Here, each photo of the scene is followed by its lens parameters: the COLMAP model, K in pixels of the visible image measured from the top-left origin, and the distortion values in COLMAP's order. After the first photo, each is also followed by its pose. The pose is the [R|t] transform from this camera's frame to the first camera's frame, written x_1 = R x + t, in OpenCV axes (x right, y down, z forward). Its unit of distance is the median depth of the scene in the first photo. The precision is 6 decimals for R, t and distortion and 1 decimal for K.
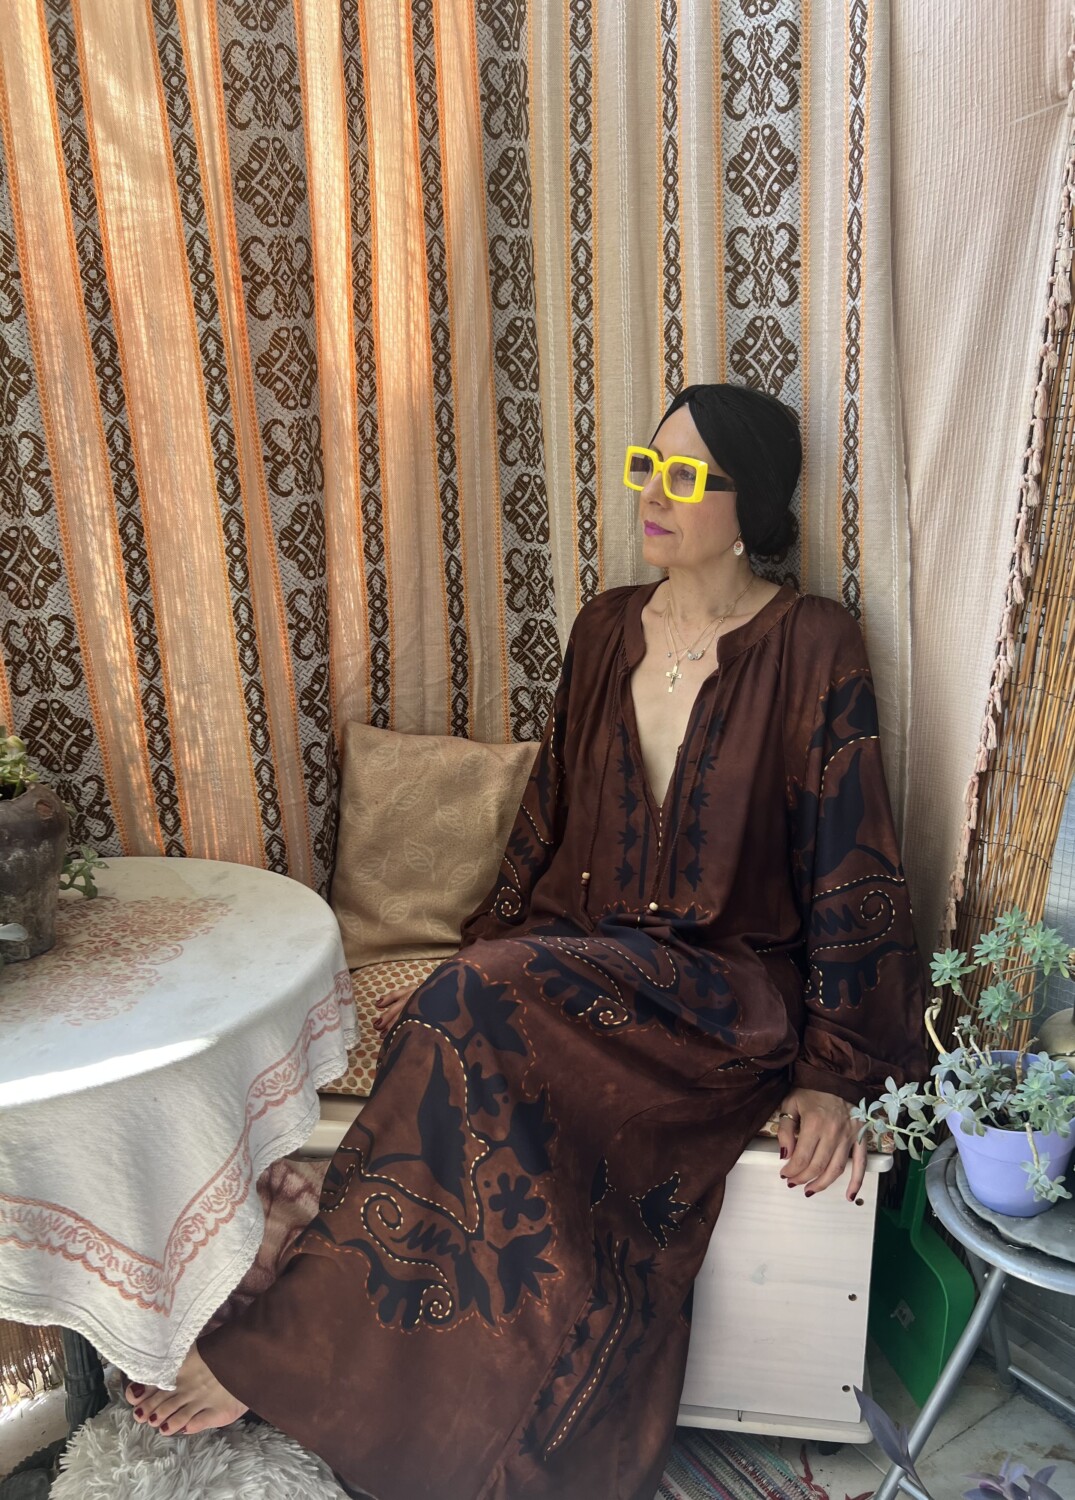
lens RADIAL K [[1158.6, 0, 580.3], [0, 1158.6, 767.8], [0, 0, 1]] dist [-0.008324, 0.022615]
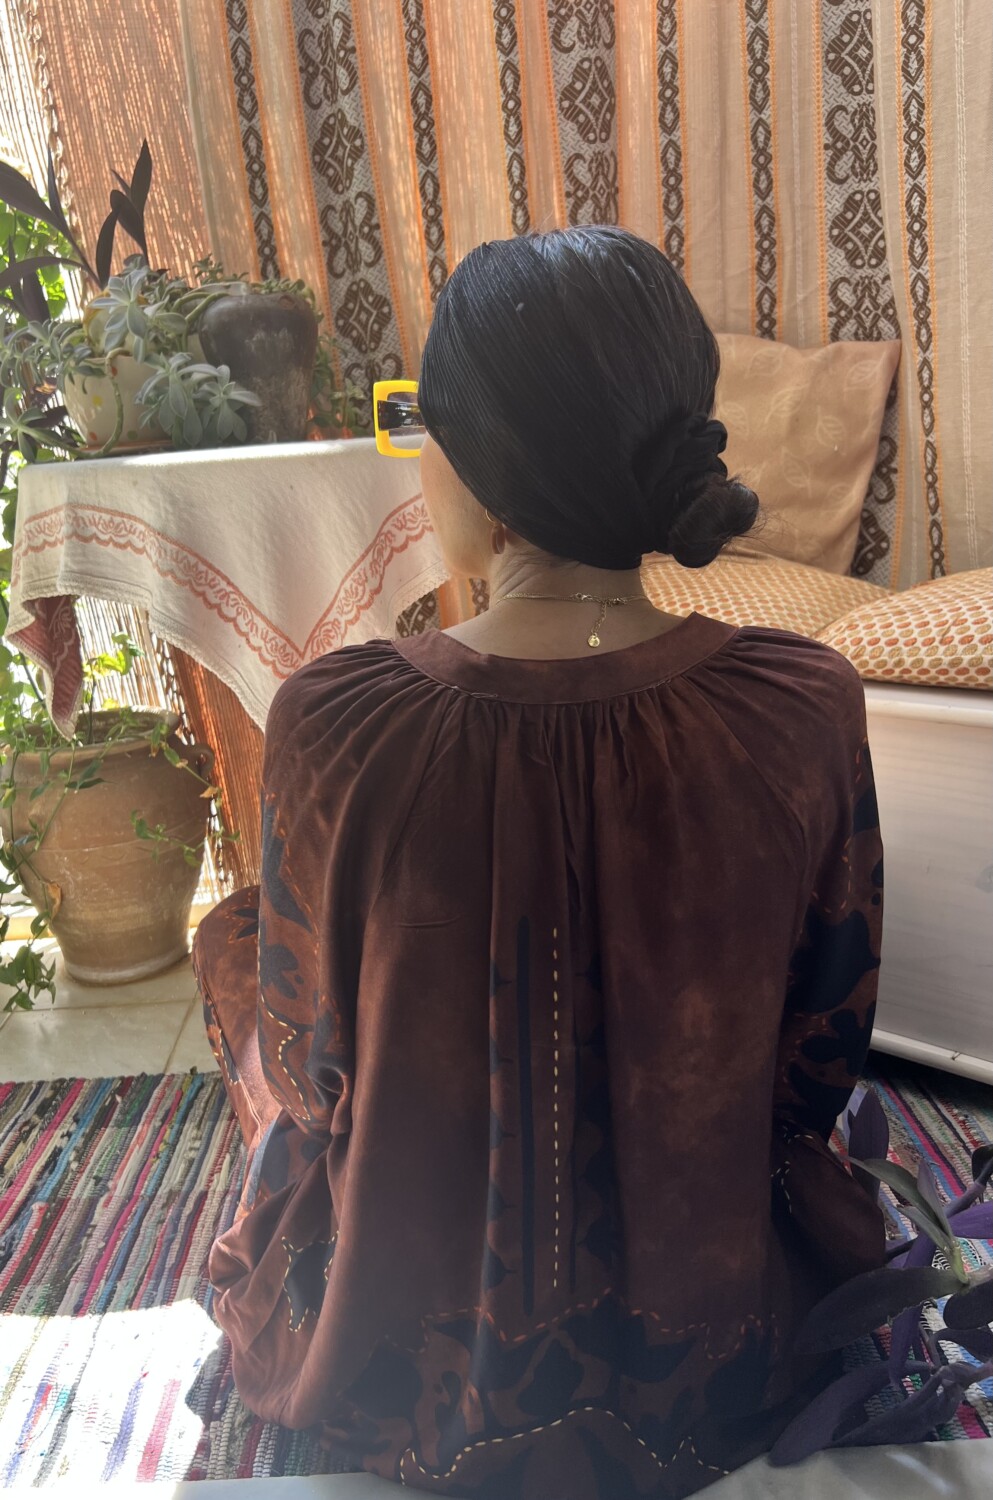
lens RADIAL K [[1136.2, 0, 423.9], [0, 1136.2, 754.6], [0, 0, 1]] dist [0.012067, -0.014866]
pose [[0.819226, 0.103719, -0.564013, 0.281412], [-0.074968, 0.994438, 0.073982, 0.327976], [0.568549, -0.018325, 0.822445, 0.114470]]
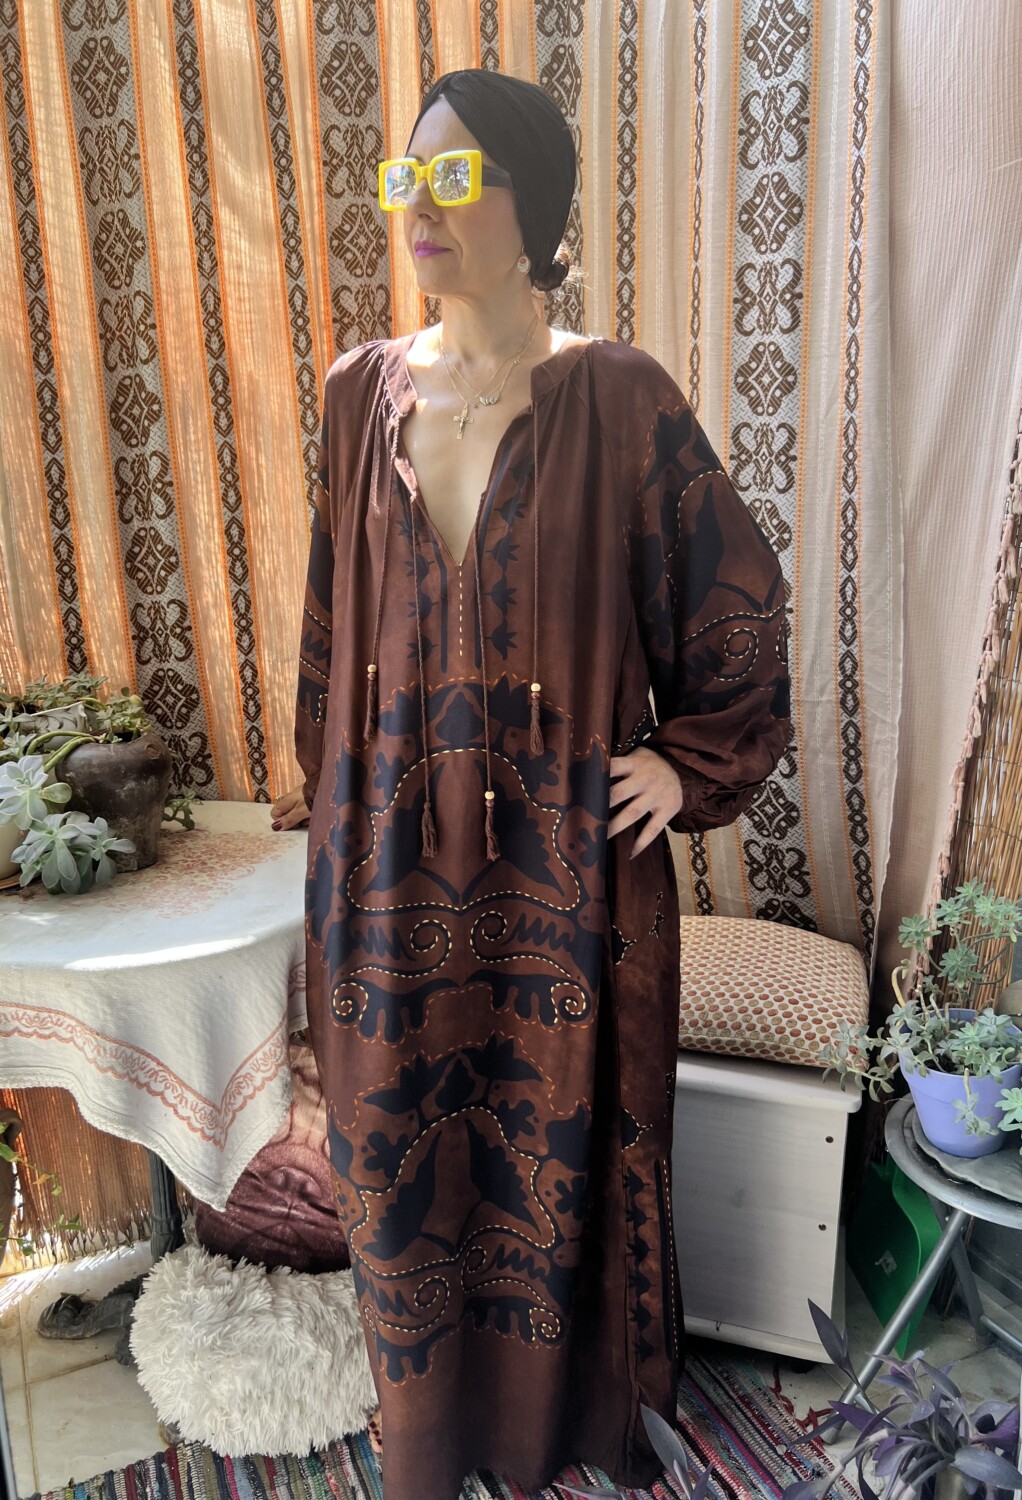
lens RADIAL K [[1132.9, 0, 487.5], [0, 1132.9, 761.3], [0, 0, 1]] dist [0.015065, -0.017994]
pose [[0.984113, 0.041137, -0.172709, 0.092002], [-0.042122, 0.999110, -0.002041, 0.028695], [0.172472, 0.009284, 0.984971, -0.130188]]
